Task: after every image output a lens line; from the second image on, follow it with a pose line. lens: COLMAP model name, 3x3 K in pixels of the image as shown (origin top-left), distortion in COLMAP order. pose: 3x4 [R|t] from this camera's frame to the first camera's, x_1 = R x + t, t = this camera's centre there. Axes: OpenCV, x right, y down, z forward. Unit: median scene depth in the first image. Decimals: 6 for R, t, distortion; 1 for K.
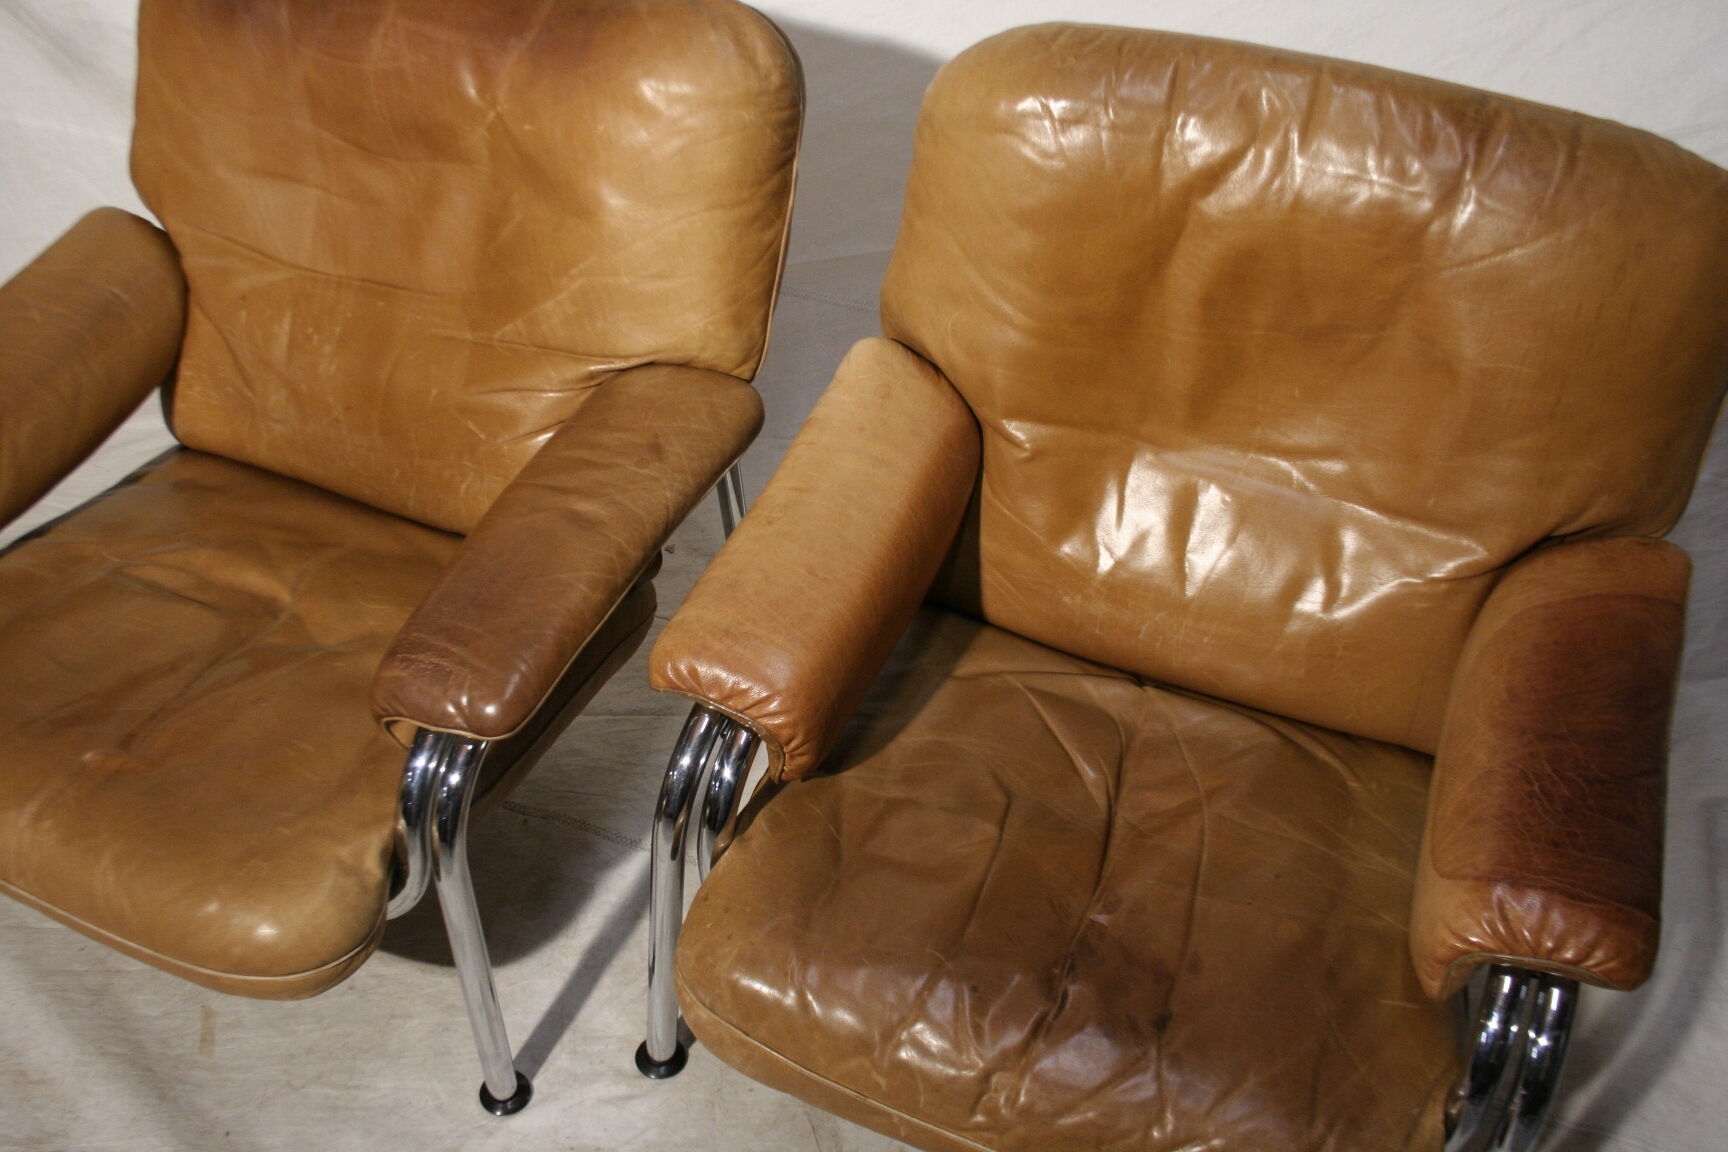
lens RADIAL K [[1787.2, 0, 864.0], [0, 1787.2, 576.0], [0, 0, 1]] dist [-0.171517, -0.001506]
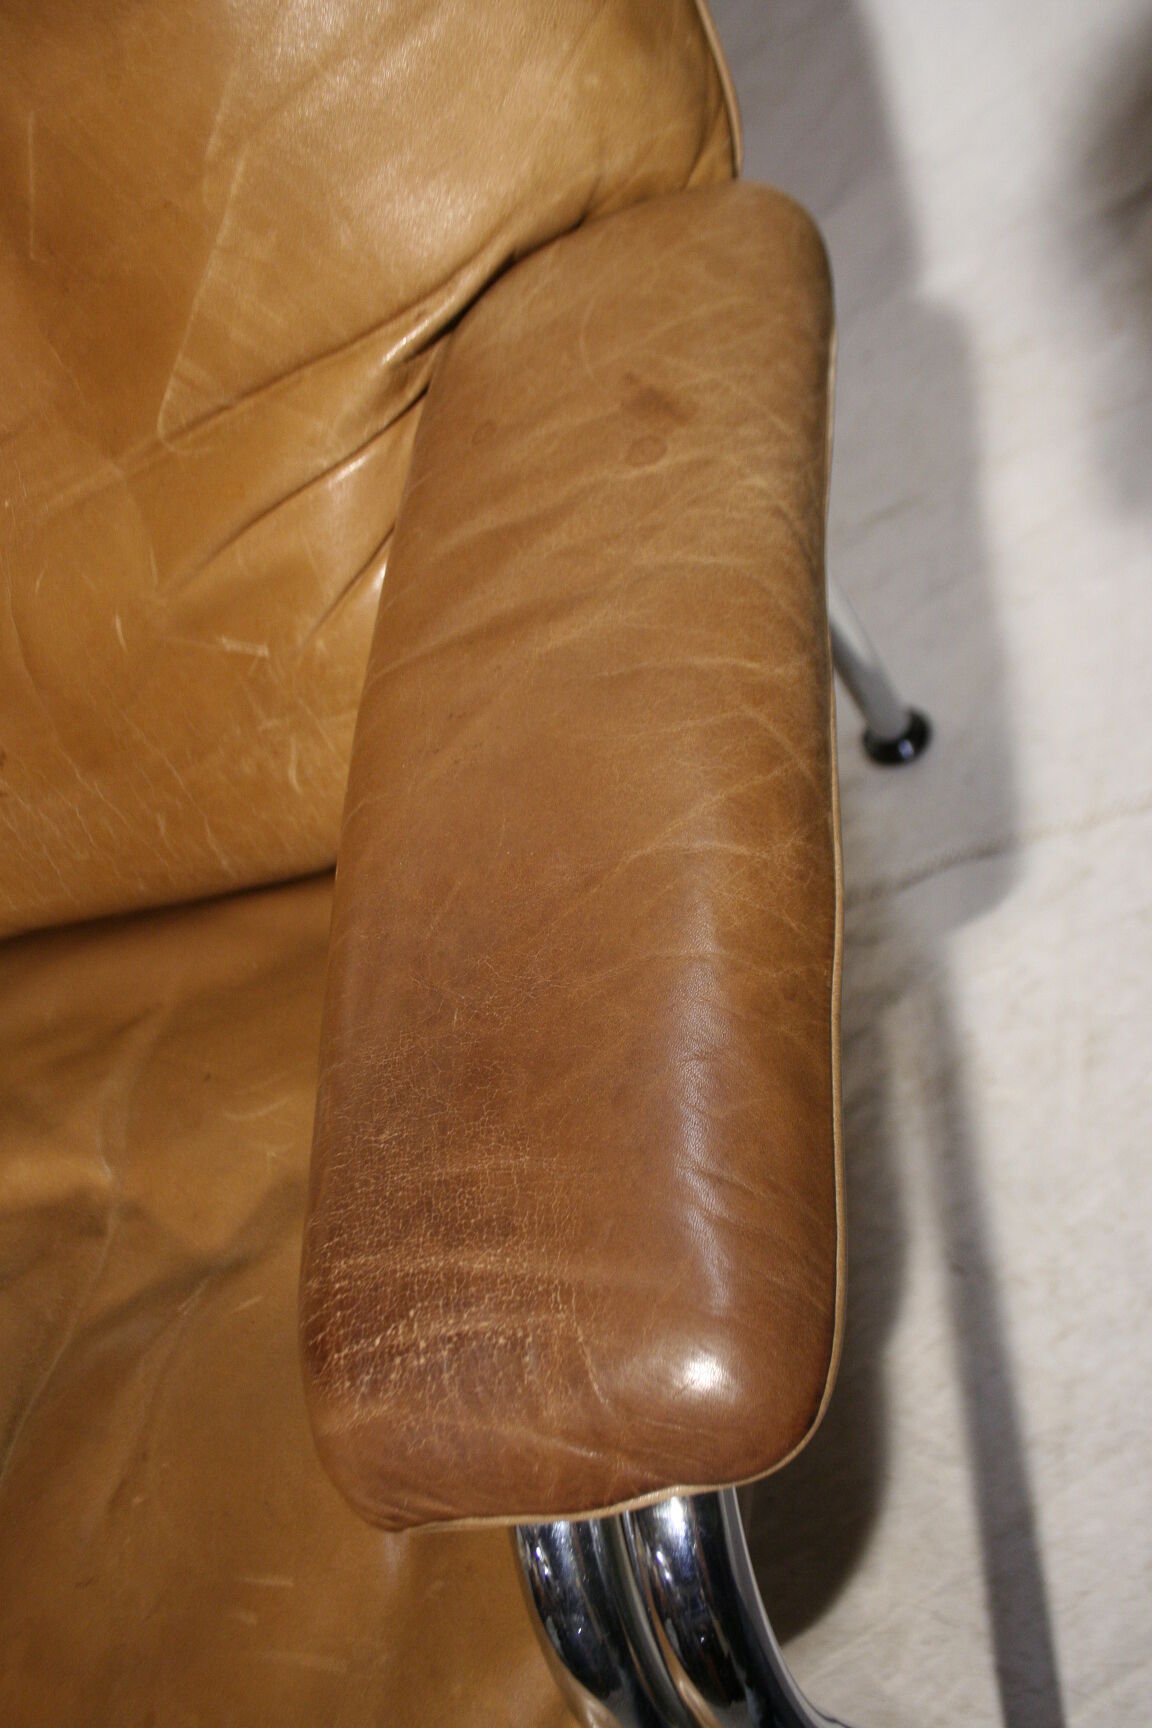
lens RADIAL K [[1449.3, 0, 570.2], [0, 1449.3, 907.4], [0, 0, 1]] dist [-0.118438, 0.106945]
pose [[0.849003, -0.503639, -0.159815, -0.129693], [0.520865, 0.848571, 0.092874, -0.019348], [0.088839, -0.162093, 0.982768, 0.665612]]
